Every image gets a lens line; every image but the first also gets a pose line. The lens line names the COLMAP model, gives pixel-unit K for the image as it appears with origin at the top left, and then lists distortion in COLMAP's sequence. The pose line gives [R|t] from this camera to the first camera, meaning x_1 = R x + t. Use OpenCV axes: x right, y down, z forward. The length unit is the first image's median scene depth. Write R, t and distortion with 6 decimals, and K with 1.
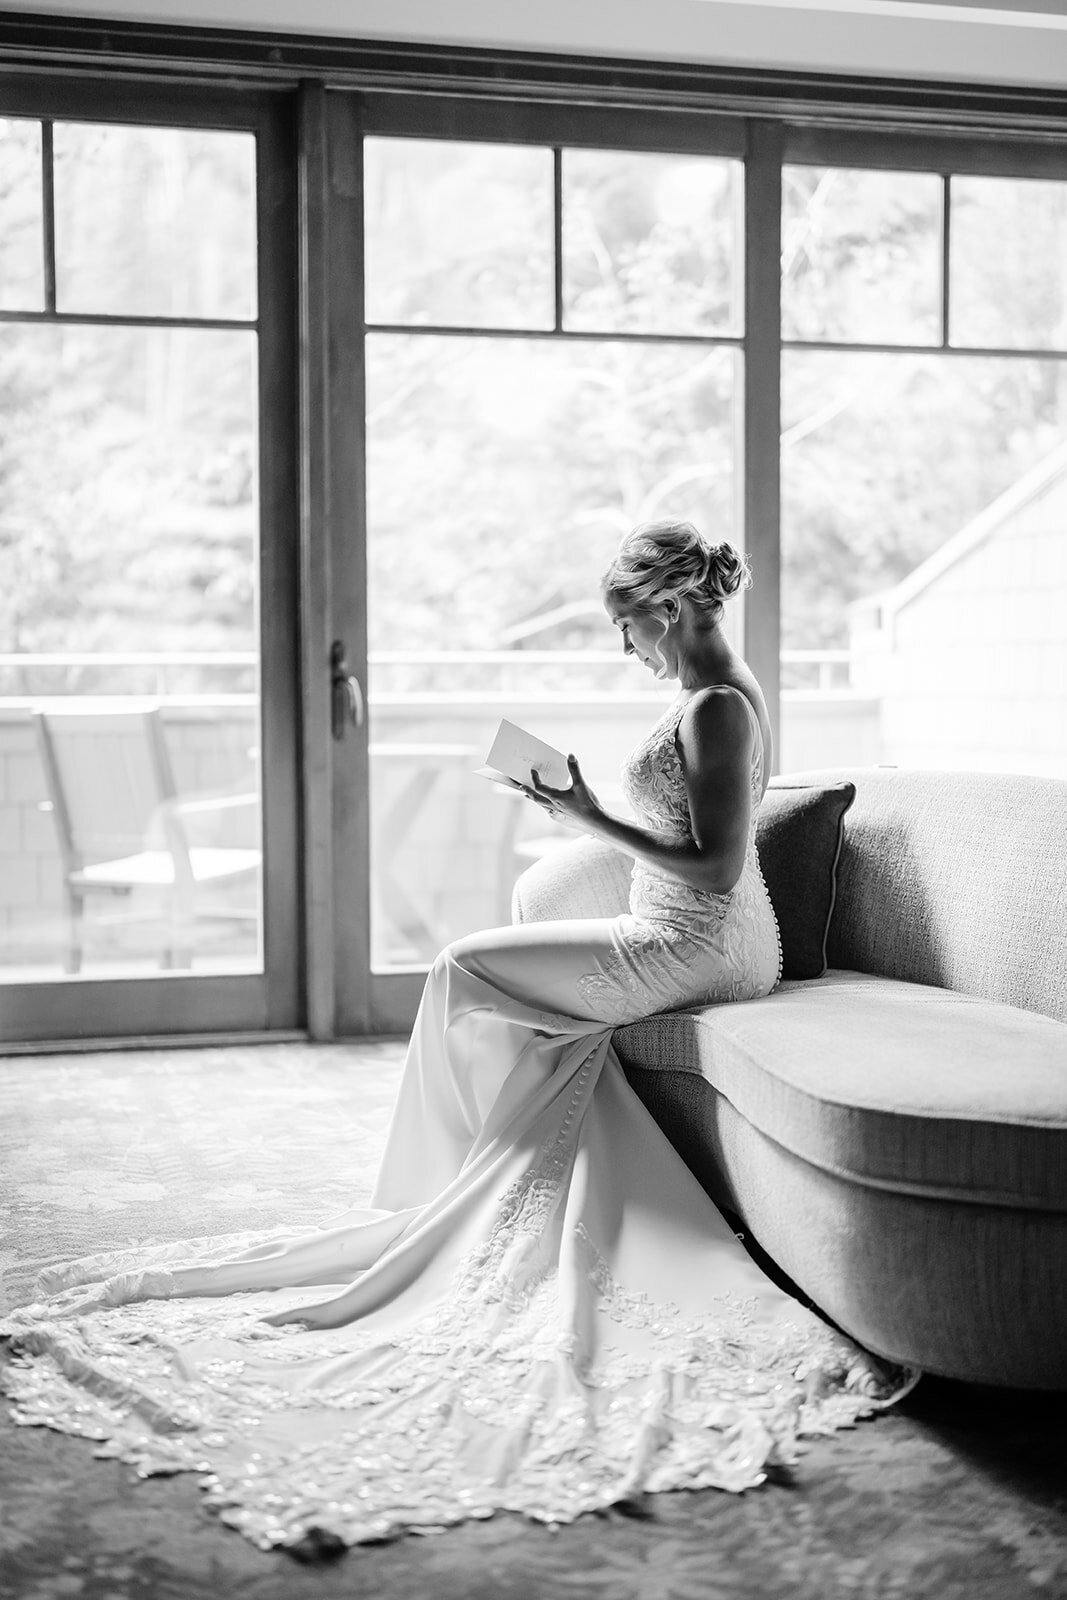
lens RADIAL K [[2128.8, 0, 533.5], [0, 2128.8, 800.0], [0, 0, 1]] dist [0.001017, -0.015922]
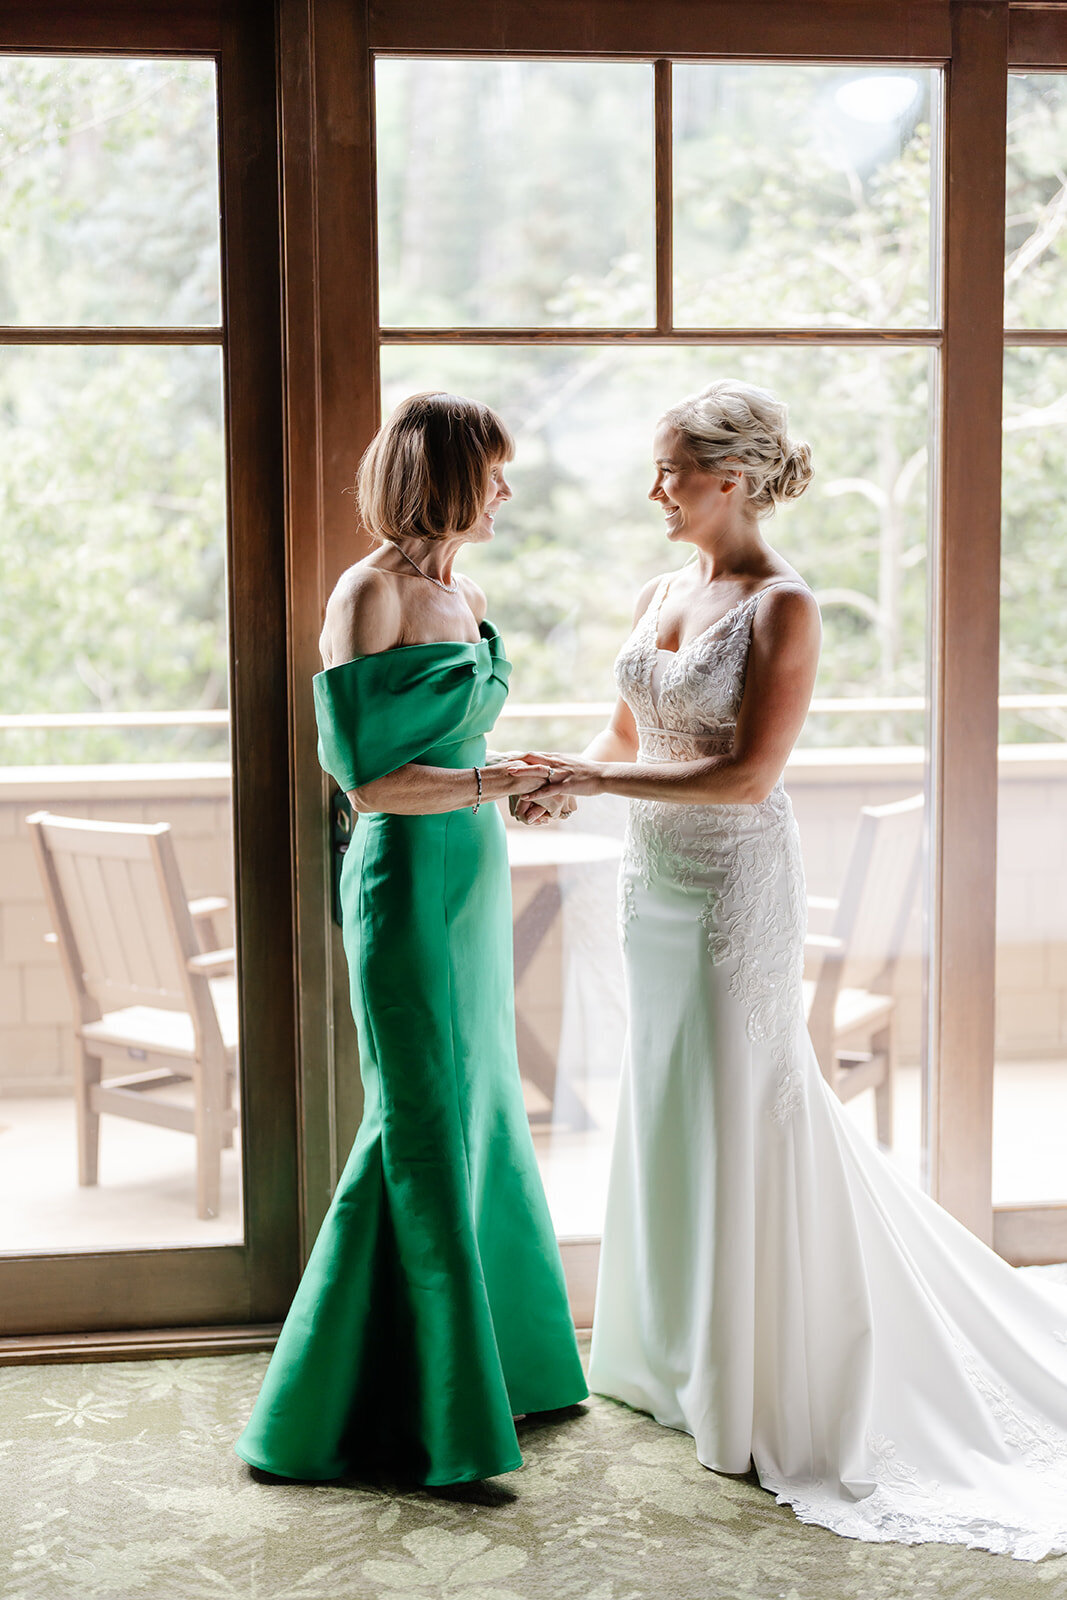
lens RADIAL K [[2128.8, 0, 533.5], [0, 2128.8, 800.0], [0, 0, 1]] dist [0.001017, -0.015922]
pose [[0.989014, 0.009130, -0.147540, 0.074668], [-0.003133, 0.999161, 0.040831, -0.100212], [0.147789, -0.039921, 0.988213, 0.321732]]
